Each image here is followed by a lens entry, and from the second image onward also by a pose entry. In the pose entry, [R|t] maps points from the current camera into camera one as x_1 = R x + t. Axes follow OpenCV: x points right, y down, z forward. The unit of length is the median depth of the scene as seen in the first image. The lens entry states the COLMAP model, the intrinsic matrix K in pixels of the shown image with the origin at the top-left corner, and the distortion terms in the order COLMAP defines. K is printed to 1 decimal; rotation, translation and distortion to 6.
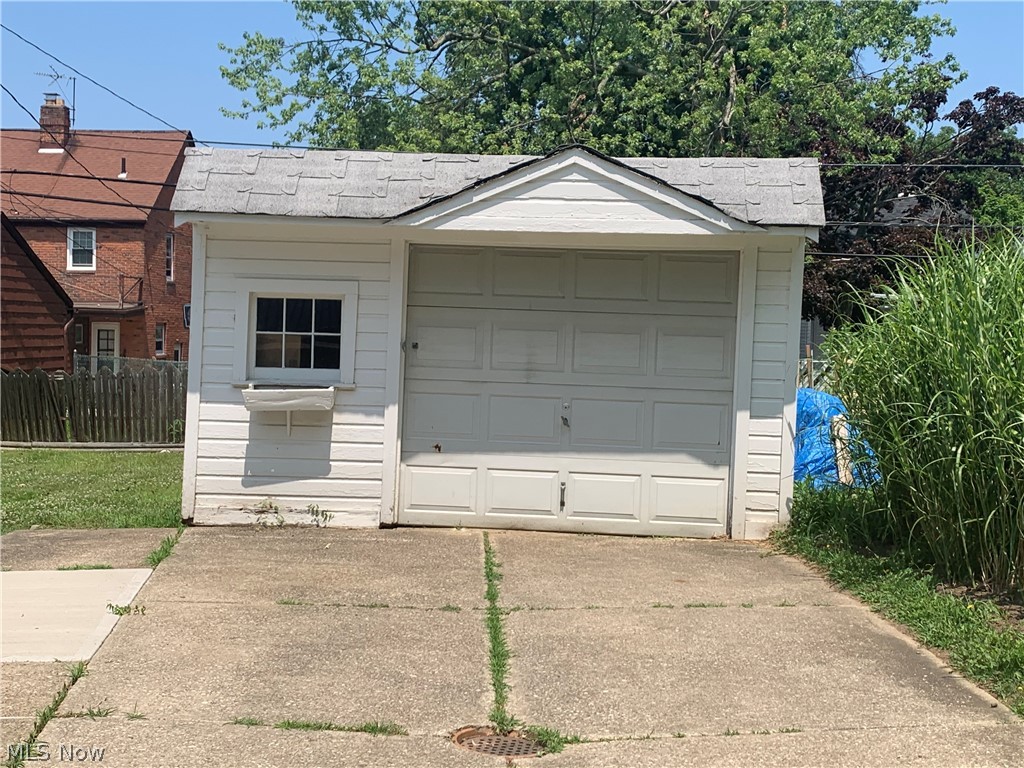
lens RADIAL K [[1310.7, 0, 512.0], [0, 1310.7, 384.0], [0, 0, 1]] dist [0.013298, 0.034280]
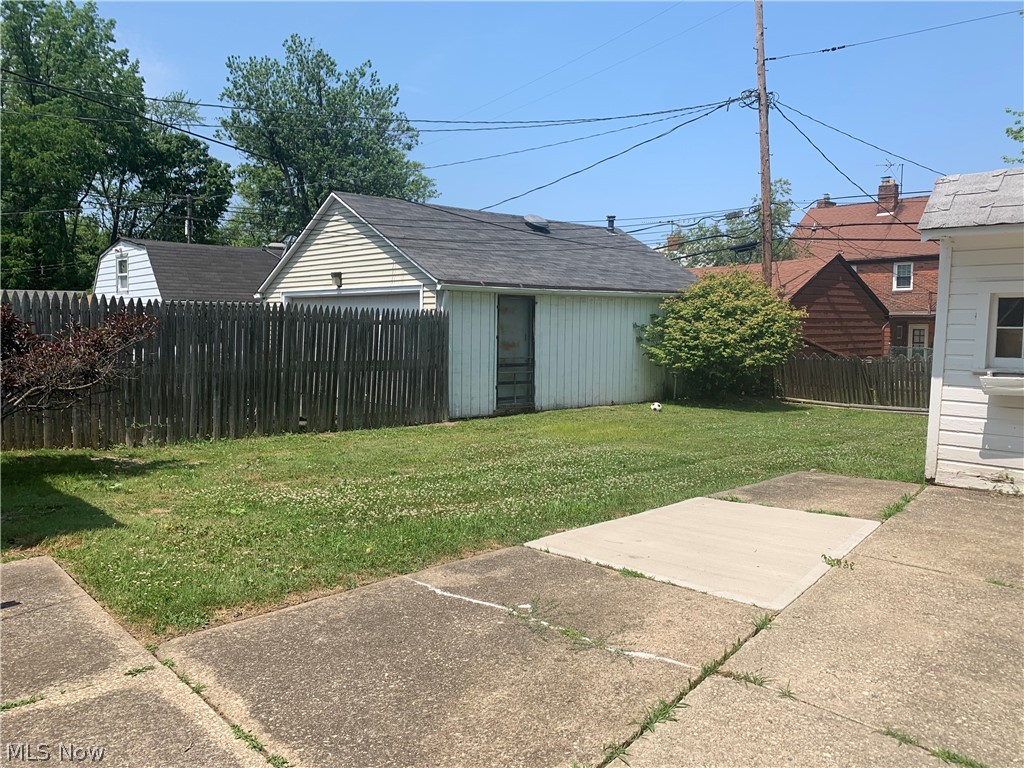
lens RADIAL K [[783.1, 0, 508.9], [0, 783.1, 376.3], [0, 0, 1]] dist [0.025125, -0.028184]
pose [[0.704774, 0.027890, -0.708884, -0.002728], [-0.016105, 0.999598, 0.023316, -0.005168], [0.709249, -0.005016, 0.704940, 0.194921]]
